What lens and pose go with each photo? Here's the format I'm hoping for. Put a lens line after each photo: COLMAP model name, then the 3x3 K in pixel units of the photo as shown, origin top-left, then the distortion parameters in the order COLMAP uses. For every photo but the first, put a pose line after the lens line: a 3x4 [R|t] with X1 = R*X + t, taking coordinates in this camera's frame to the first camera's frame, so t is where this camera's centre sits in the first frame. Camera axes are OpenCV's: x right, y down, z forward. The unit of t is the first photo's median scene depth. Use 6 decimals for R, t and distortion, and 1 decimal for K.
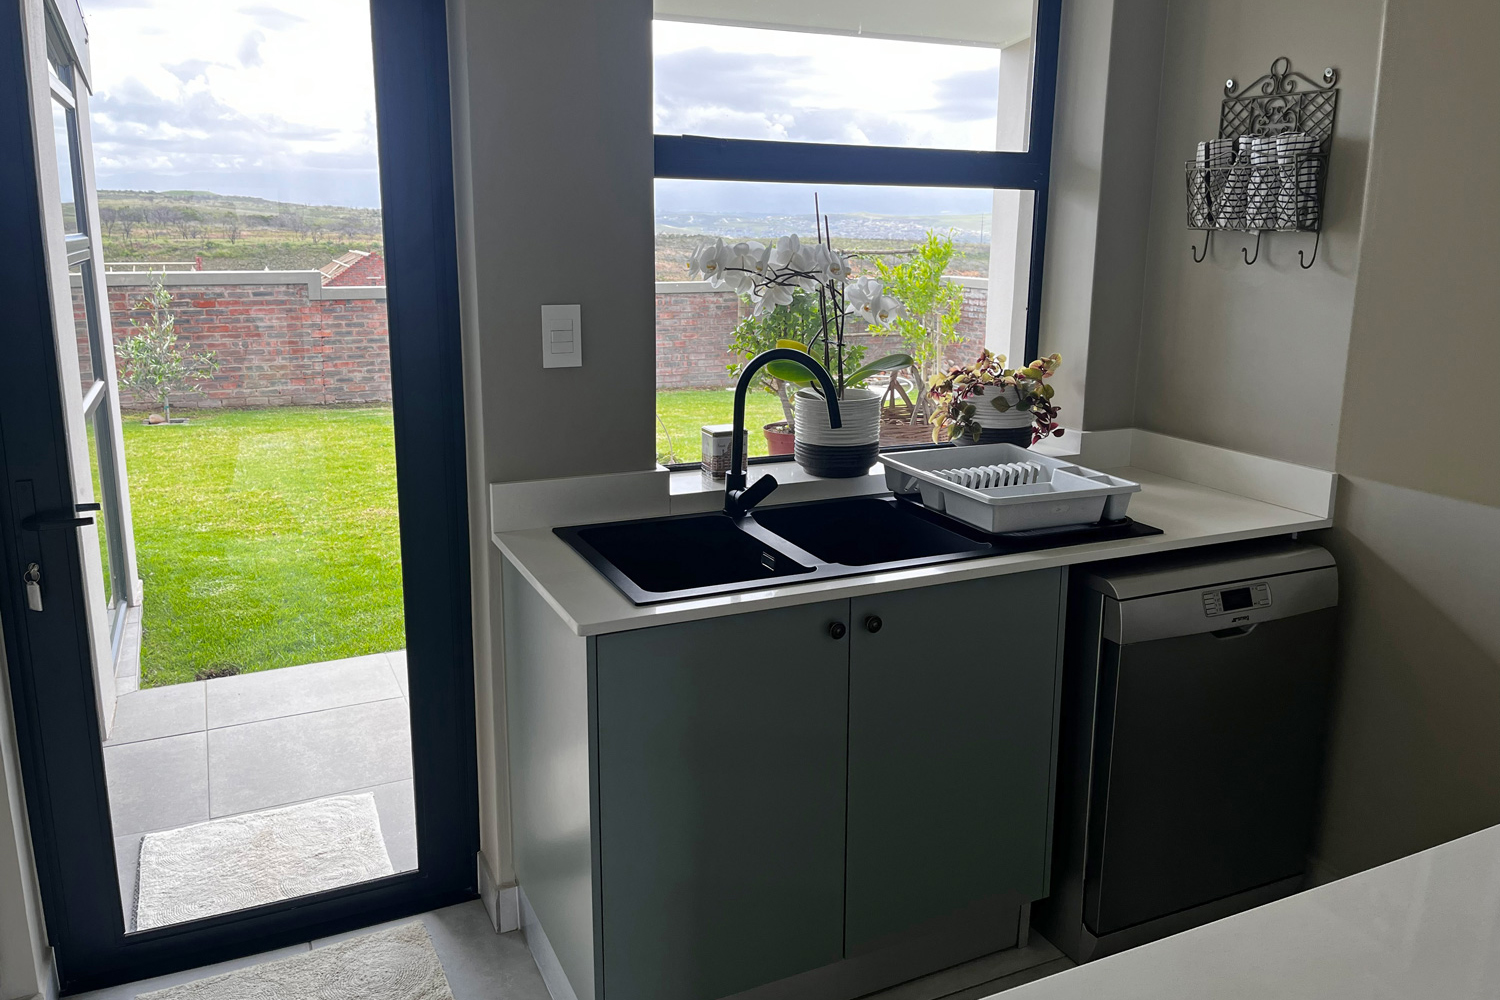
lens RADIAL K [[1130.4, 0, 748.6], [0, 1130.4, 471.9], [0, 0, 1]] dist [0.066116, -0.091885]
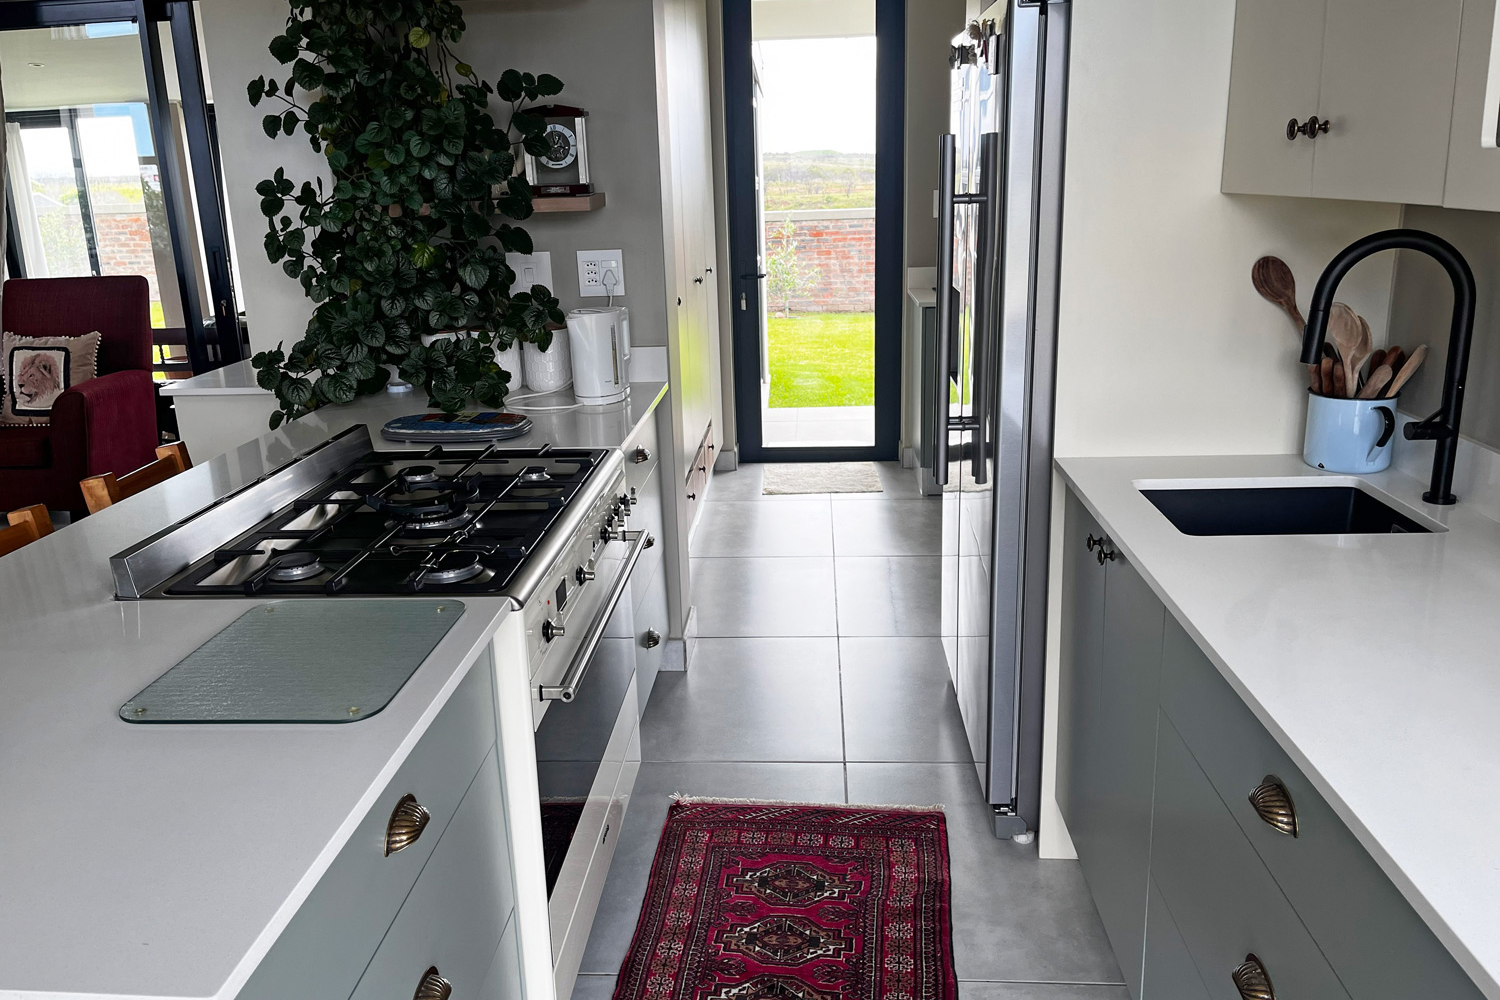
lens RADIAL K [[1130.4, 0, 736.1], [0, 1130.4, 488.7], [0, 0, 1]] dist [0.066116, -0.091885]
pose [[0.870850, 0.092283, -0.482809, 0.128293], [-0.063806, 0.995131, 0.075120, 0.062221], [0.487391, -0.034612, 0.872498, -0.251062]]
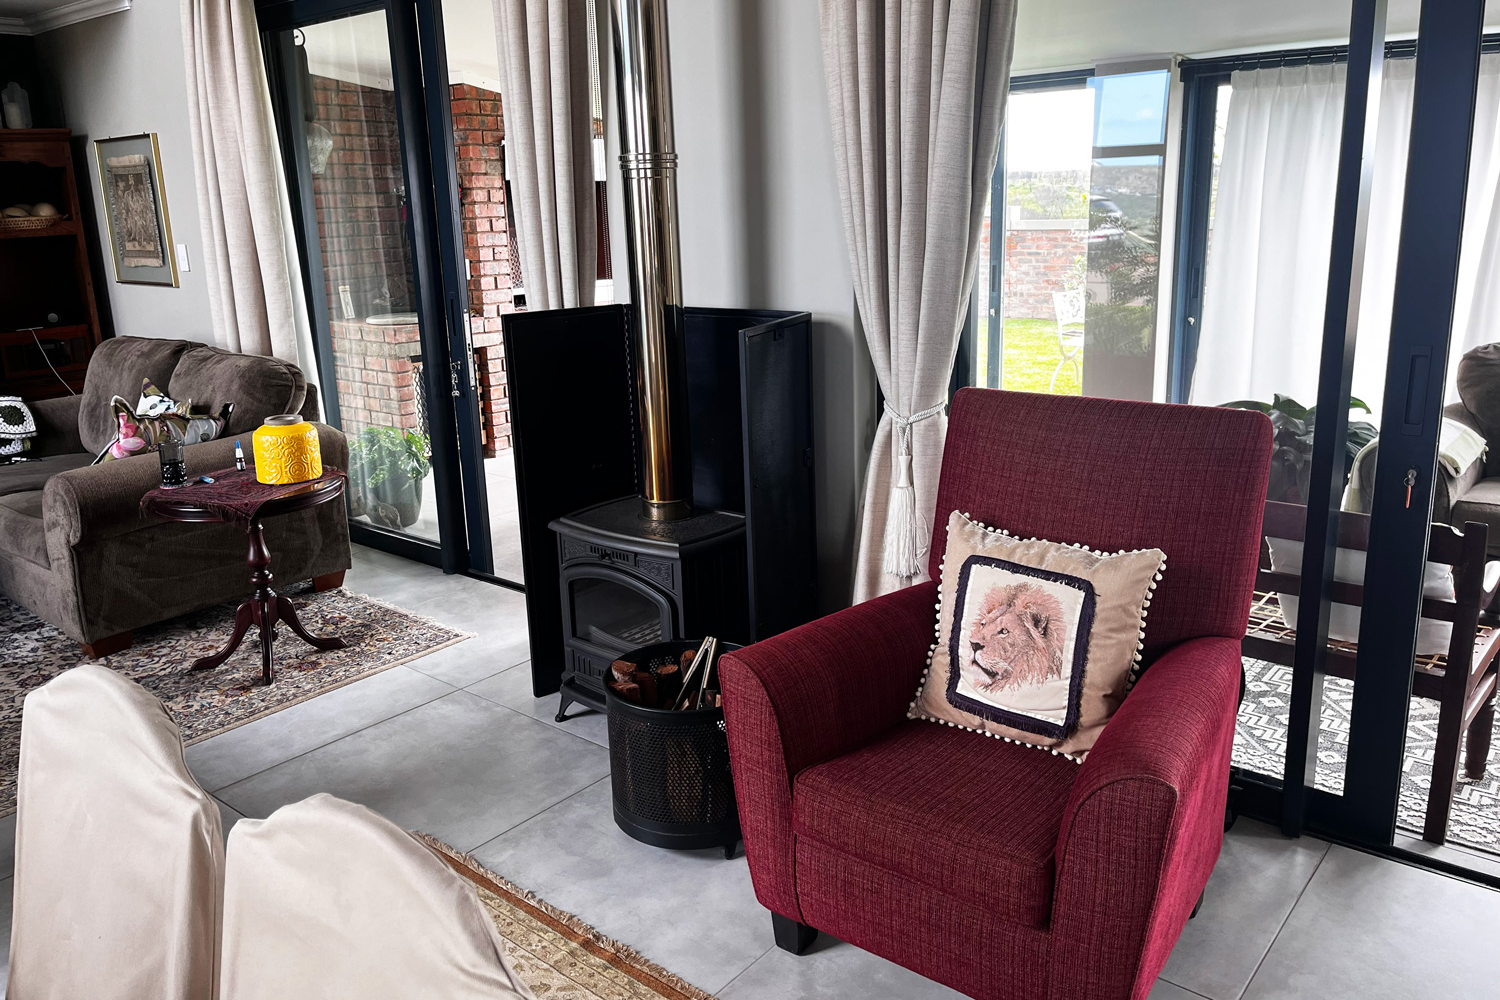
lens RADIAL K [[1130.4, 0, 750.8], [0, 1130.4, 467.2], [0, 0, 1]] dist [0.066116, -0.091885]
pose [[0.416959, 0.190009, -0.888843, -0.193428], [-0.161922, 0.977791, 0.133065, 0.020997], [0.894386, 0.088441, 0.438465, -0.115822]]
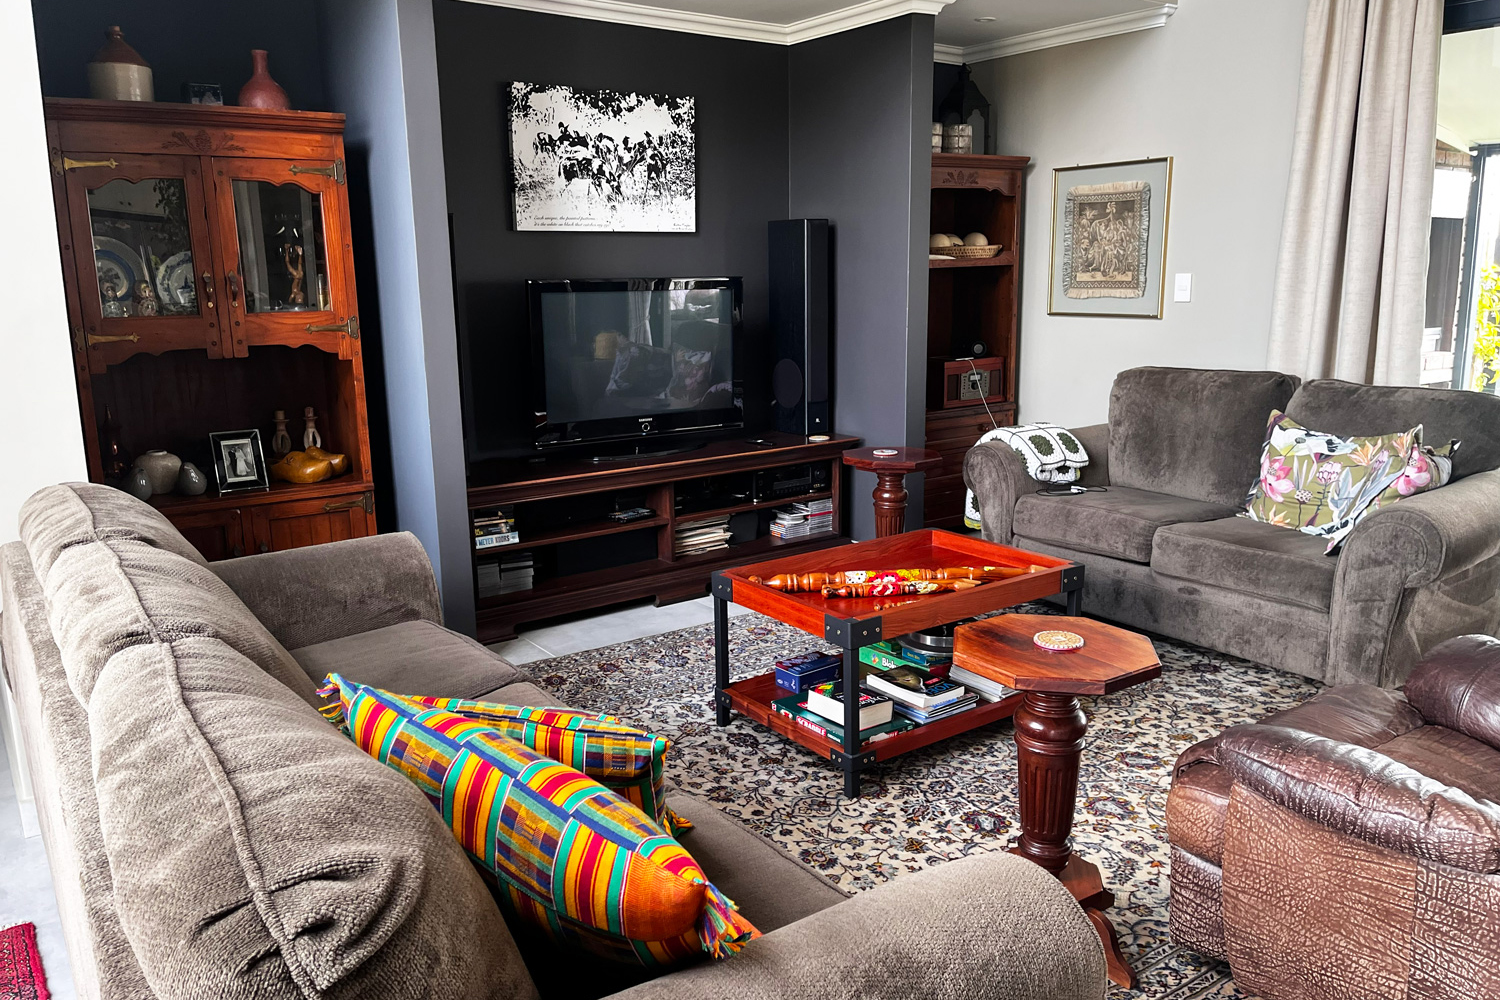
lens RADIAL K [[1130.4, 0, 746.5], [0, 1130.4, 507.4], [0, 0, 1]] dist [0.066116, -0.091885]
pose [[0.174713, 0.190052, -0.966103, -0.310511], [-0.194014, 0.968603, 0.155457, 0.085467], [0.965315, 0.160277, 0.206101, -0.374055]]
